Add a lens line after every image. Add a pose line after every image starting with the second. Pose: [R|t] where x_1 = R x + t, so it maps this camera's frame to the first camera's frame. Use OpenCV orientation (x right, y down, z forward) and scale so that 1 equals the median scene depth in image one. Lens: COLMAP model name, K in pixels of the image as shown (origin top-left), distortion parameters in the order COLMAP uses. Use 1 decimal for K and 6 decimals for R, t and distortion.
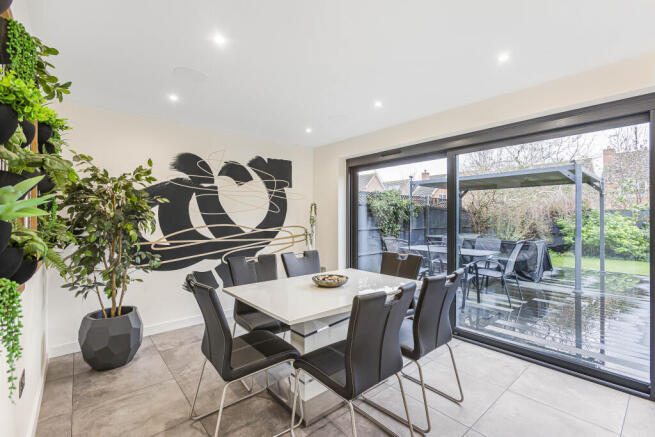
lens RADIAL K [[297.6, 0, 327.5], [0, 297.6, 218.5], [0, 0, 1]] dist [-0.001238, 0.000104]
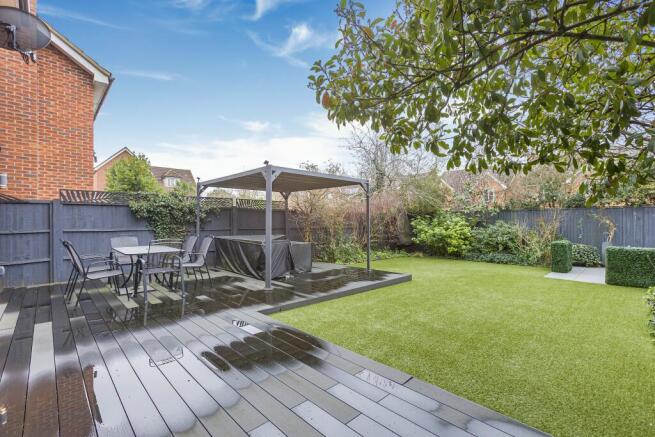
lens RADIAL K [[297.6, 0, 327.5], [0, 297.6, 218.5], [0, 0, 1]] dist [-0.001238, 0.000104]
pose [[0.998600, -0.001038, 0.052891, 0.502487], [0.001581, 0.999946, -0.010232, 0.006889], [-0.052877, 0.010302, 0.998548, -0.017924]]
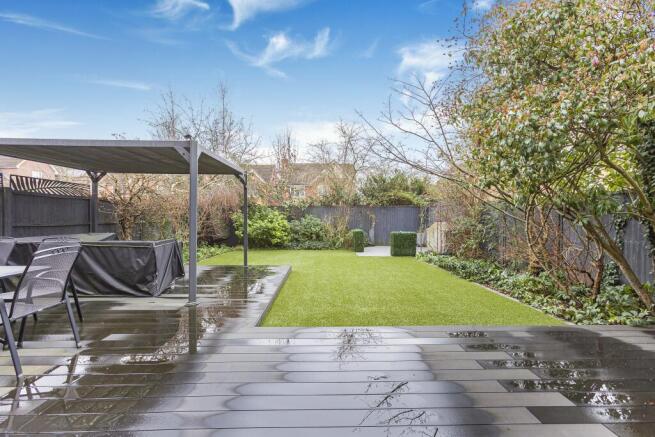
lens RADIAL K [[297.6, 0, 327.5], [0, 297.6, 218.5], [0, 0, 1]] dist [-0.001238, 0.000104]
pose [[0.640583, -0.005195, 0.767871, 0.238918], [-0.006193, 0.999910, 0.011931, 0.005049], [-0.767864, -0.012398, 0.640493, 0.115164]]
